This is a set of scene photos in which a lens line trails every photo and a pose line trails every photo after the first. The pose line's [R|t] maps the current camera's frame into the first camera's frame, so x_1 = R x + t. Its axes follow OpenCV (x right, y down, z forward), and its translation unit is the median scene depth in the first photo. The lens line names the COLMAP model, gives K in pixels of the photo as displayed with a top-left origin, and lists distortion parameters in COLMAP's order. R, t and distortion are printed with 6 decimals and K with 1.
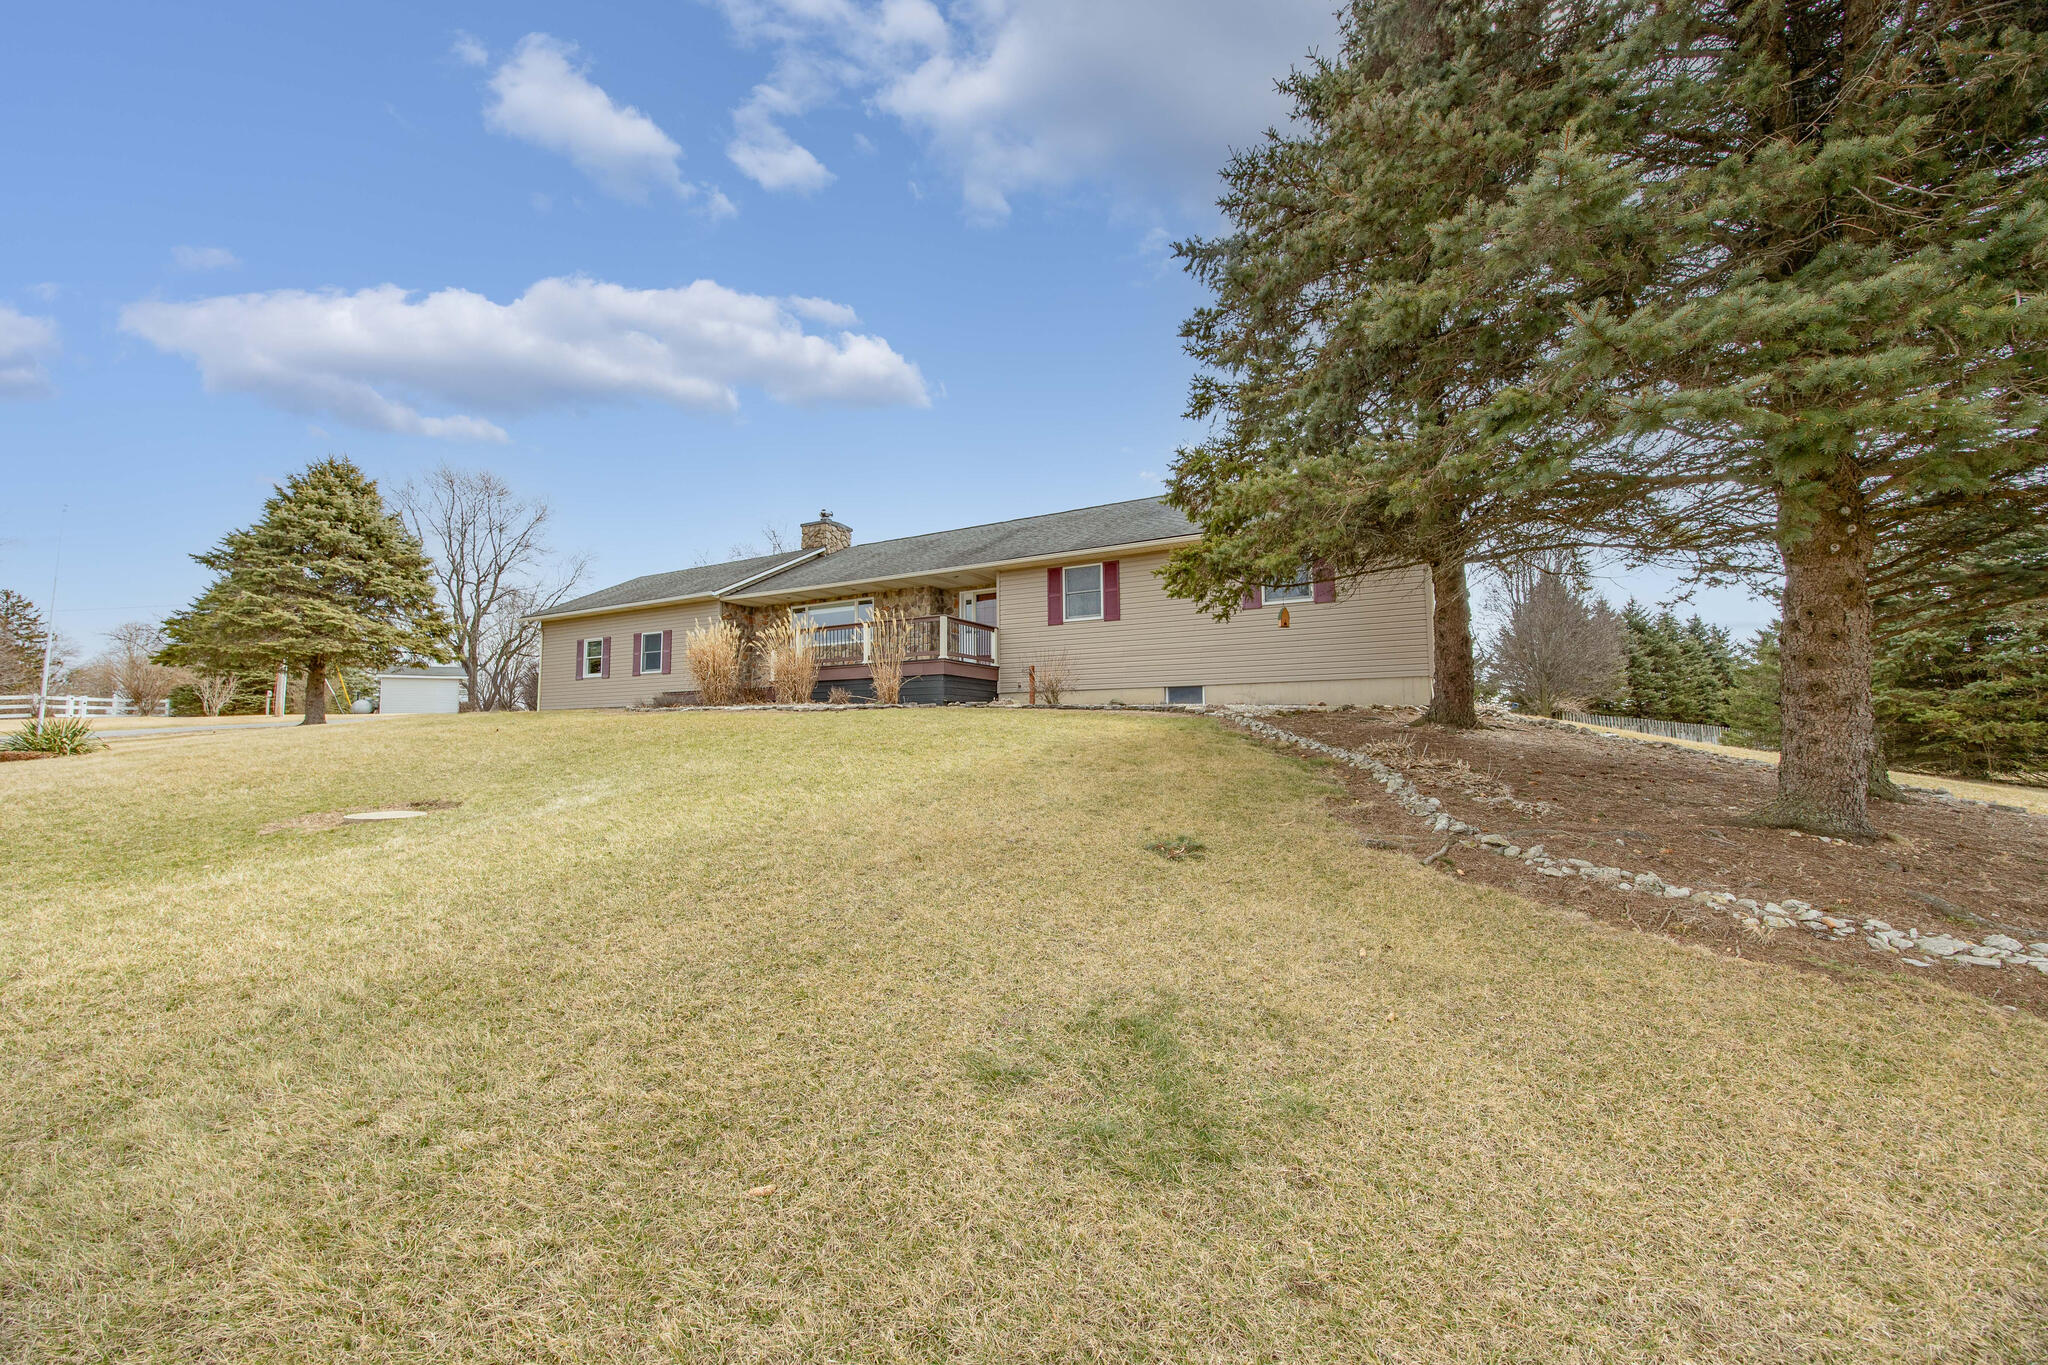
lens RADIAL K [[798.3, 0, 1024.0], [0, 798.3, 682.5], [0, 0, 1]] dist [0.015627, 0.000053]
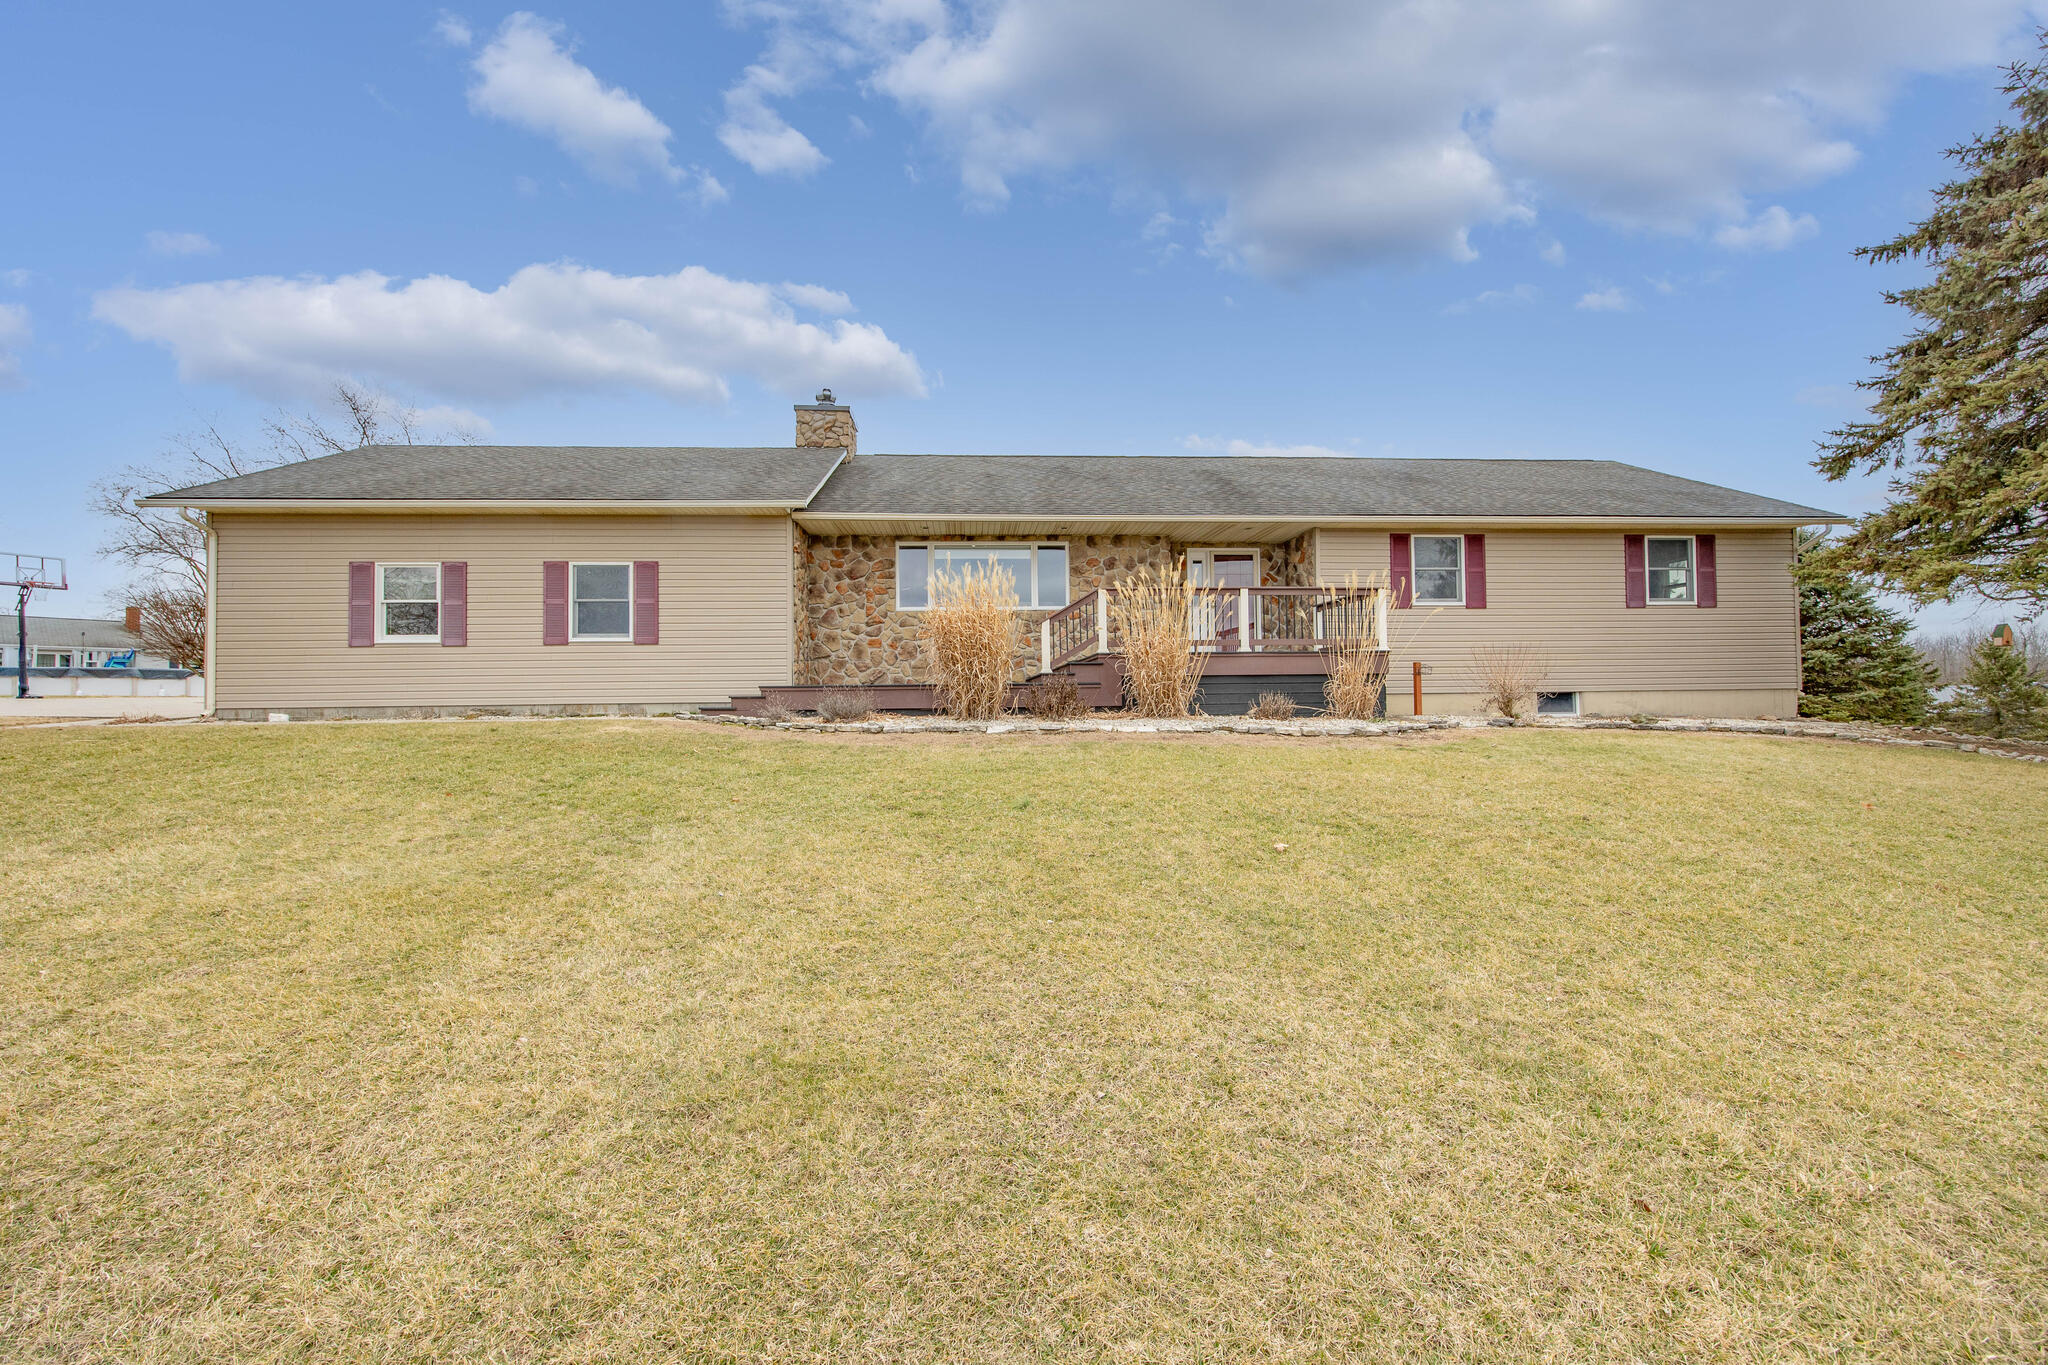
lens RADIAL K [[798.3, 0, 1024.0], [0, 798.3, 682.5], [0, 0, 1]] dist [0.015627, 0.000053]
pose [[0.863945, 0.024244, 0.503002, -0.545292], [-0.035804, 0.999270, 0.013332, -0.001502], [-0.502312, -0.029527, 0.864182, 0.461668]]
